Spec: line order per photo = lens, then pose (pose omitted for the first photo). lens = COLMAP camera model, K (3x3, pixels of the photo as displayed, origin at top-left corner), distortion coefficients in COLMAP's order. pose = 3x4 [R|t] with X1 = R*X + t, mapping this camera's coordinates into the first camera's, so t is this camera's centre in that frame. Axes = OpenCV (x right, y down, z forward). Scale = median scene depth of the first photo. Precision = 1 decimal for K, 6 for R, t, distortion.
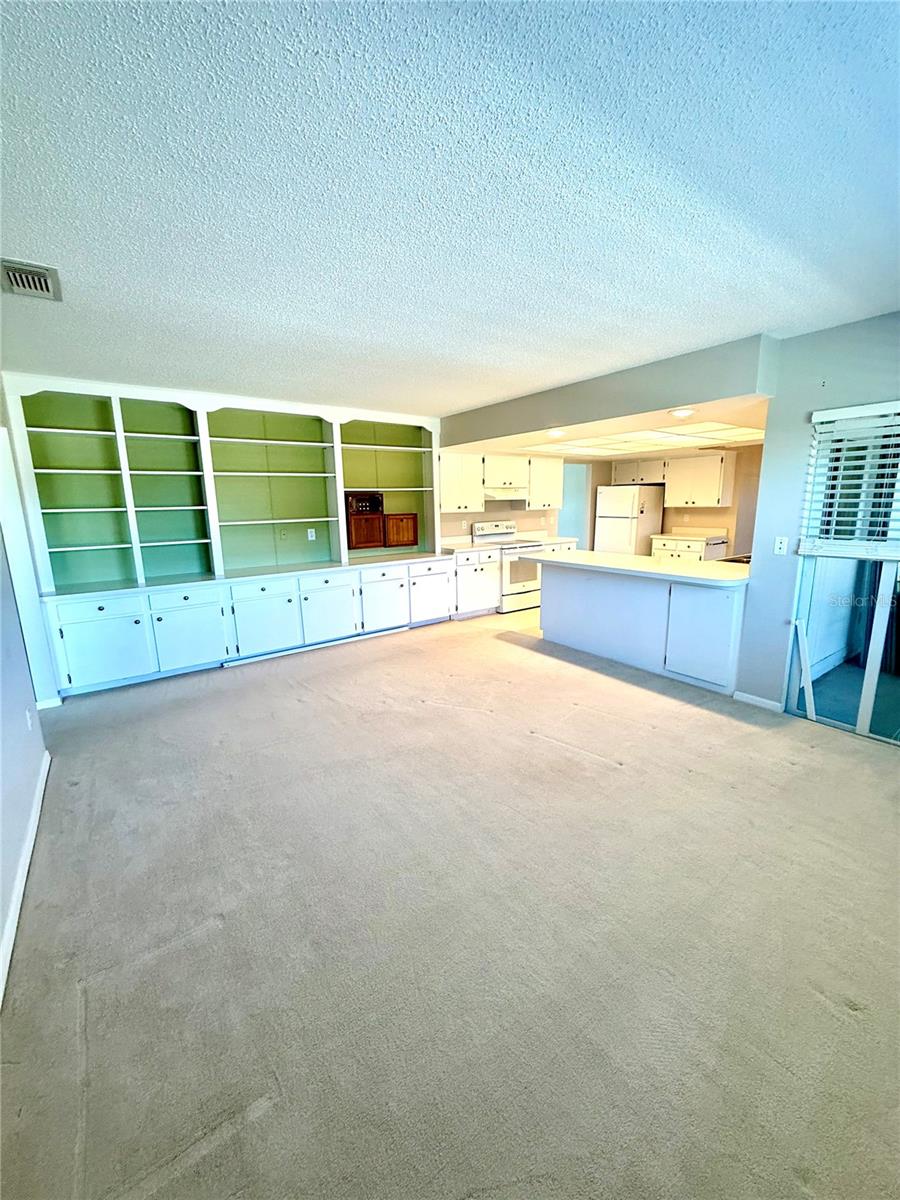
lens RADIAL K [[477.3, 0, 453.5], [0, 477.3, 596.6], [0, 0, 1]] dist [0.000730, 0.000390]
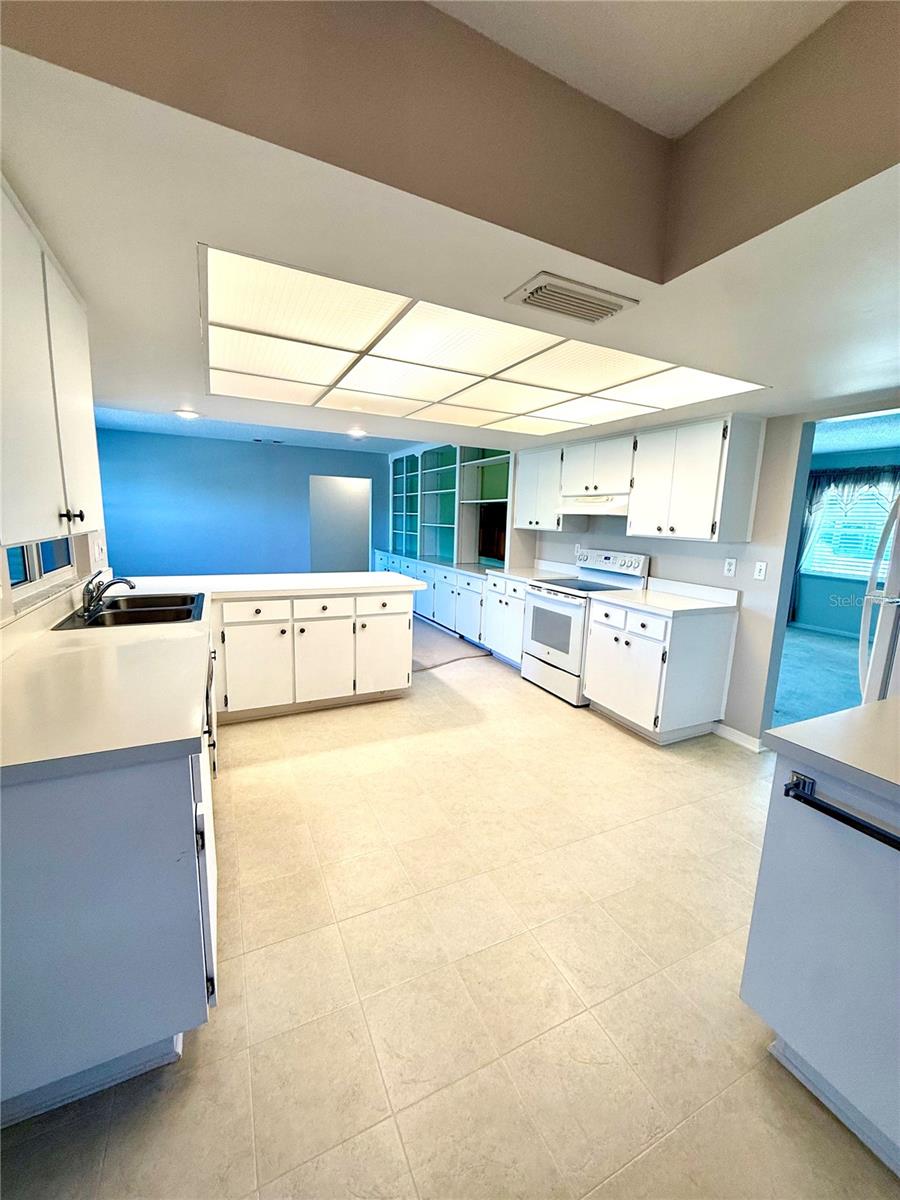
lens RADIAL K [[477.3, 0, 449.1], [0, 477.3, 603.4], [0, 0, 1]] dist [0.000730, 0.000390]
pose [[-0.180975, 0.186339, -0.965674, 0.684101], [-0.222930, 0.948557, 0.224815, -0.175421], [0.957888, 0.255963, -0.130125, 0.851952]]
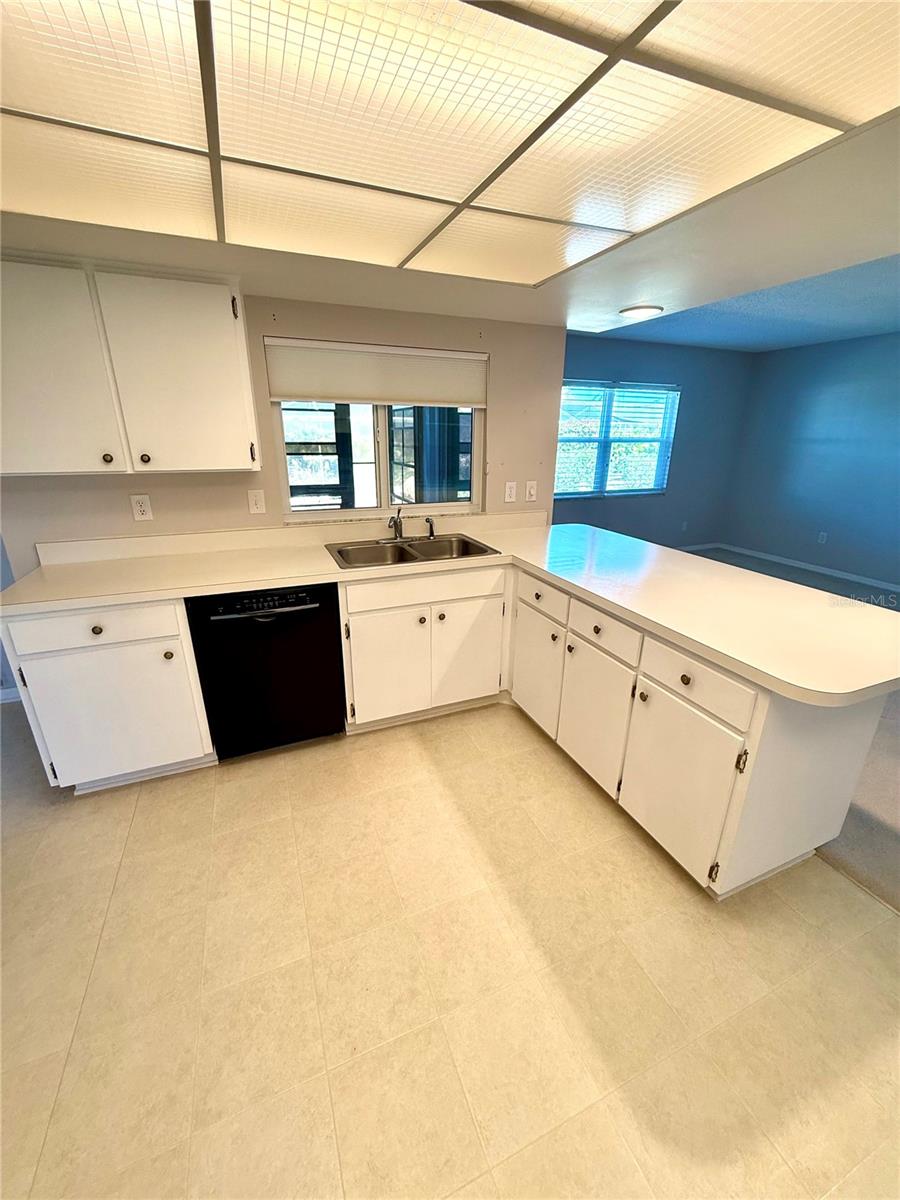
lens RADIAL K [[477.3, 0, 448.1], [0, 477.3, 596.7], [0, 0, 1]] dist [0.000730, 0.000390]
pose [[-0.971229, -0.070792, 0.227383, 0.279464], [0.054329, 0.863755, 0.500975, -0.192749], [-0.231868, 0.498915, -0.835058, 0.908175]]
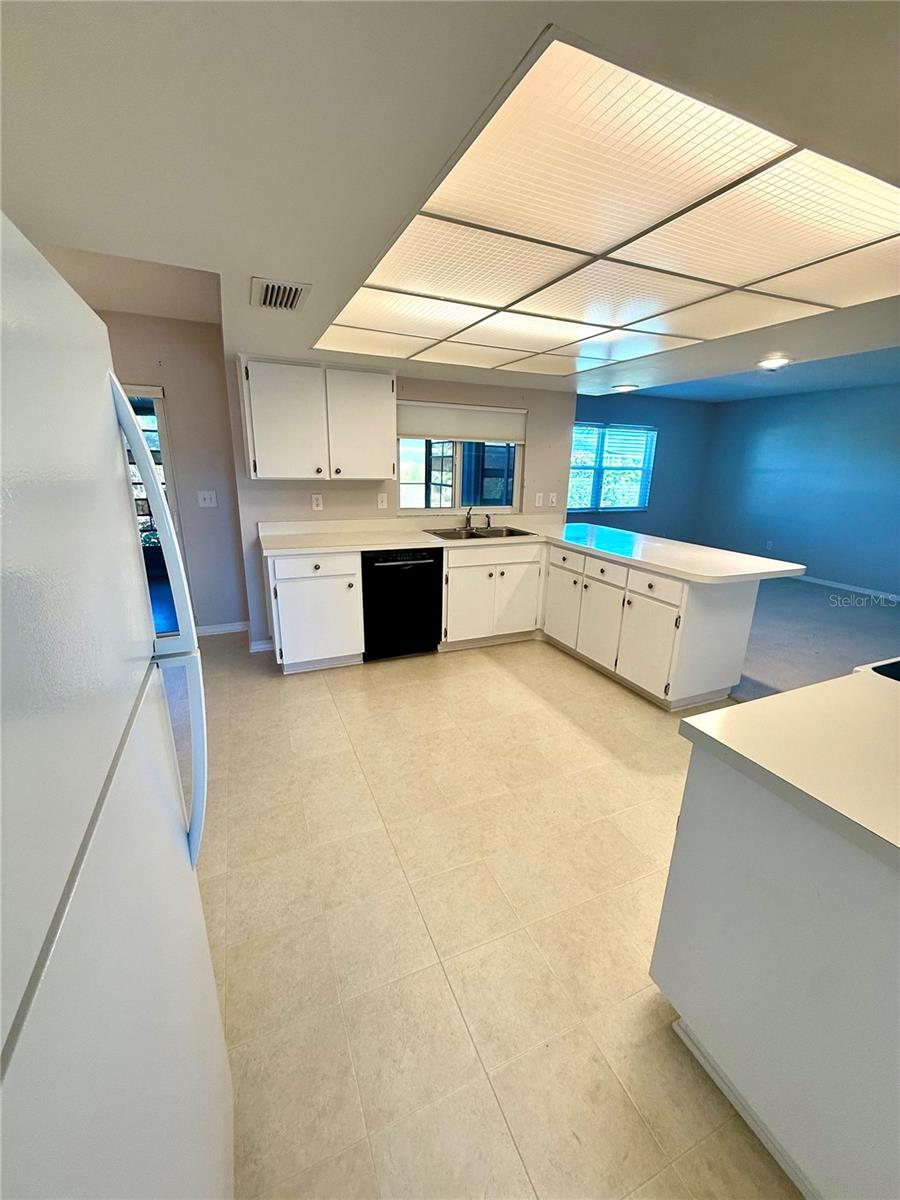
lens RADIAL K [[477.3, 0, 447.5], [0, 477.3, 597.4], [0, 0, 1]] dist [0.000730, 0.000390]
pose [[-0.974784, -0.065846, 0.213215, 0.303846], [0.038811, 0.890887, 0.452564, -0.231224], [-0.219750, 0.449427, -0.865867, 1.120149]]
